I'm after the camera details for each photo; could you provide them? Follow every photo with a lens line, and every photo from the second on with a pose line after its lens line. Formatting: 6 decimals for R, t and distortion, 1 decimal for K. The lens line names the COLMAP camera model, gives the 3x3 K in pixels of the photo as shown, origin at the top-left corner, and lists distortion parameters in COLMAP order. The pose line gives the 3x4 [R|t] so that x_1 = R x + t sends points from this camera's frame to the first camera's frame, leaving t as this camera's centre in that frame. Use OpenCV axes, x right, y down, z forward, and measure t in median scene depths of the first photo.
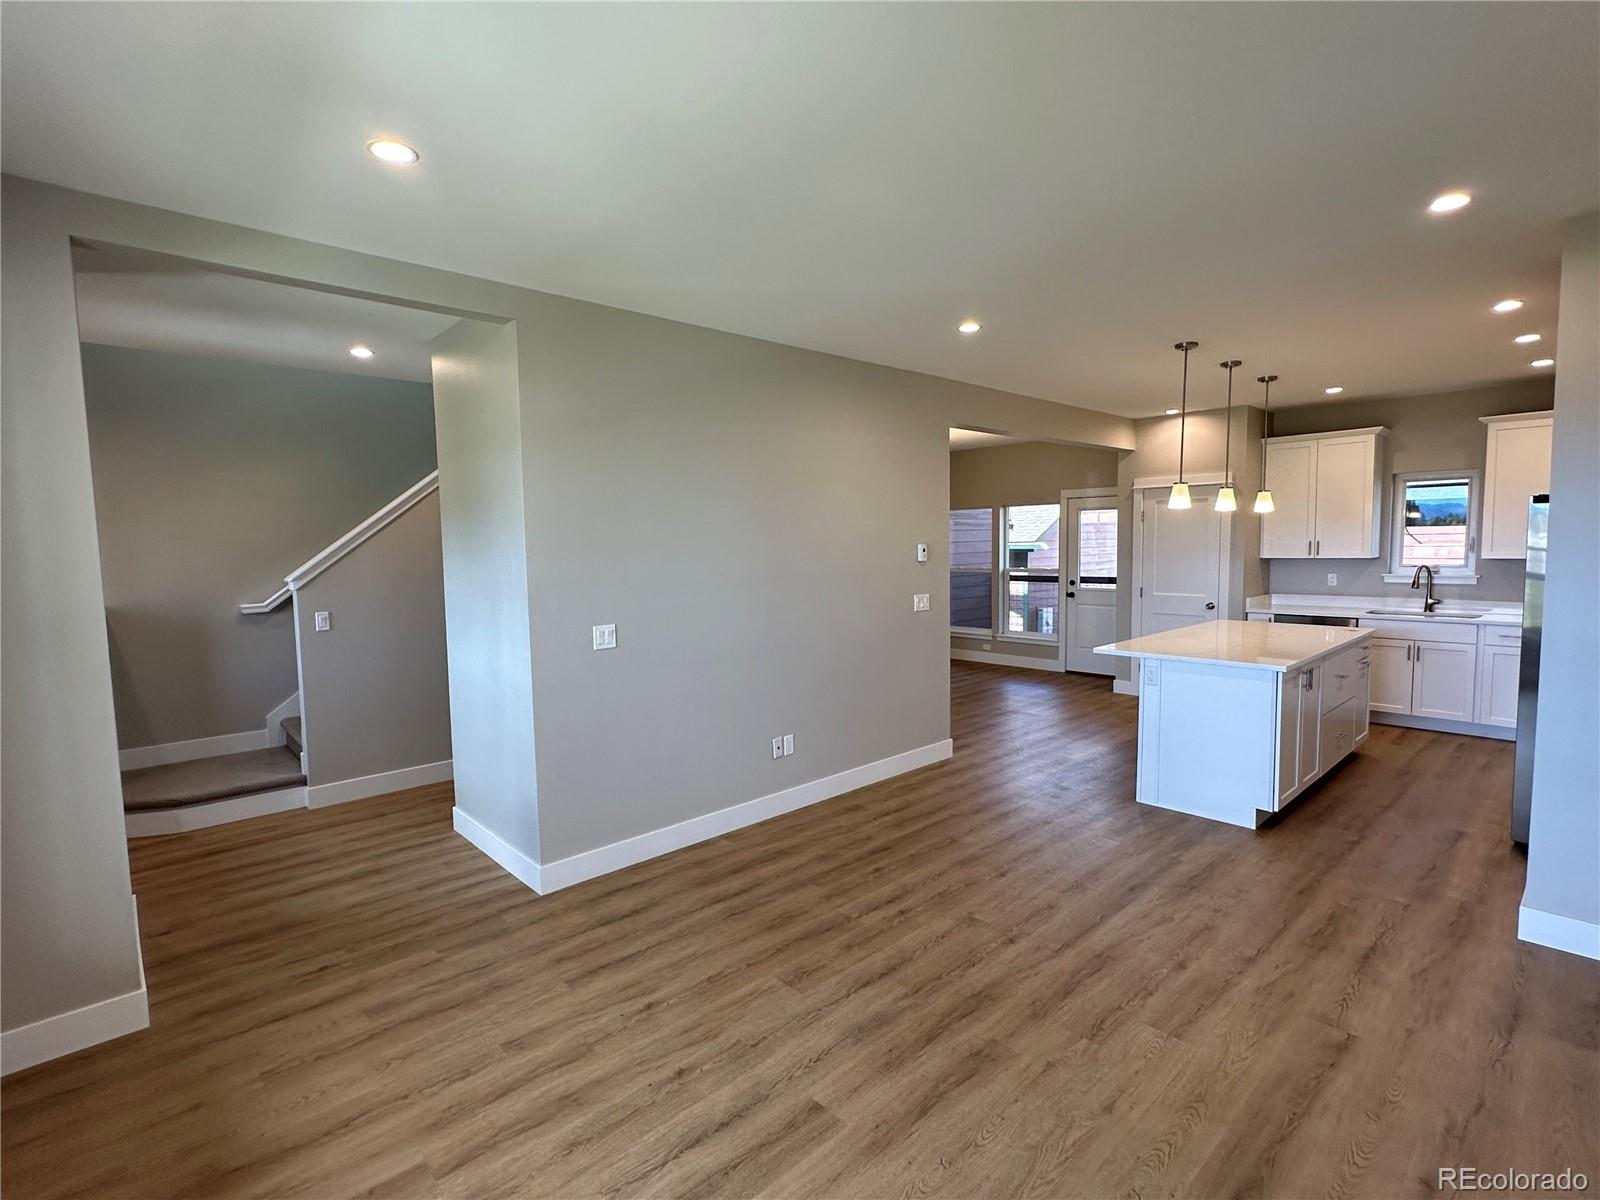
lens RADIAL K [[763.5, 0, 800.0], [0, 763.5, 600.0], [0, 0, 1]] dist [-0.002949, -0.000825]
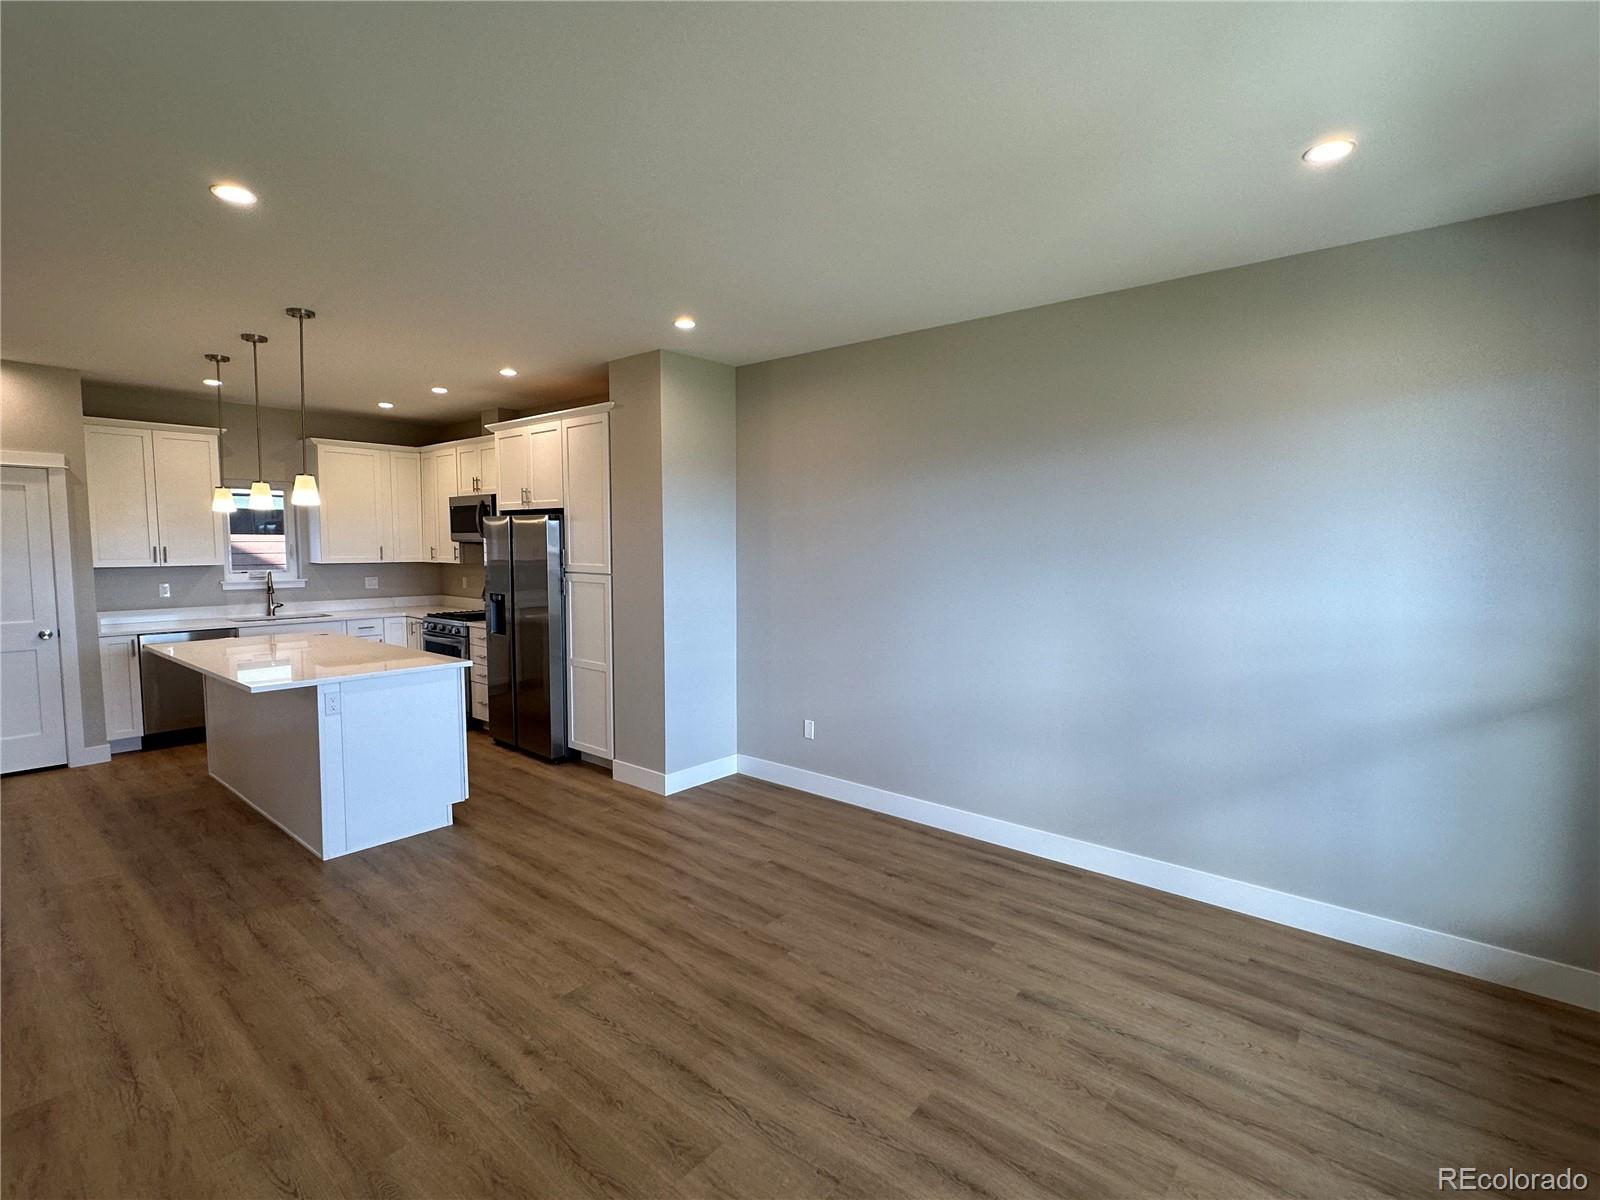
lens RADIAL K [[763.5, 0, 800.0], [0, 763.5, 600.0], [0, 0, 1]] dist [-0.002949, -0.000825]
pose [[-0.125716, -0.059168, 0.990300, -0.551240], [0.074320, 0.994853, 0.068875, -0.043802], [-0.989279, 0.082258, -0.120672, 0.753048]]
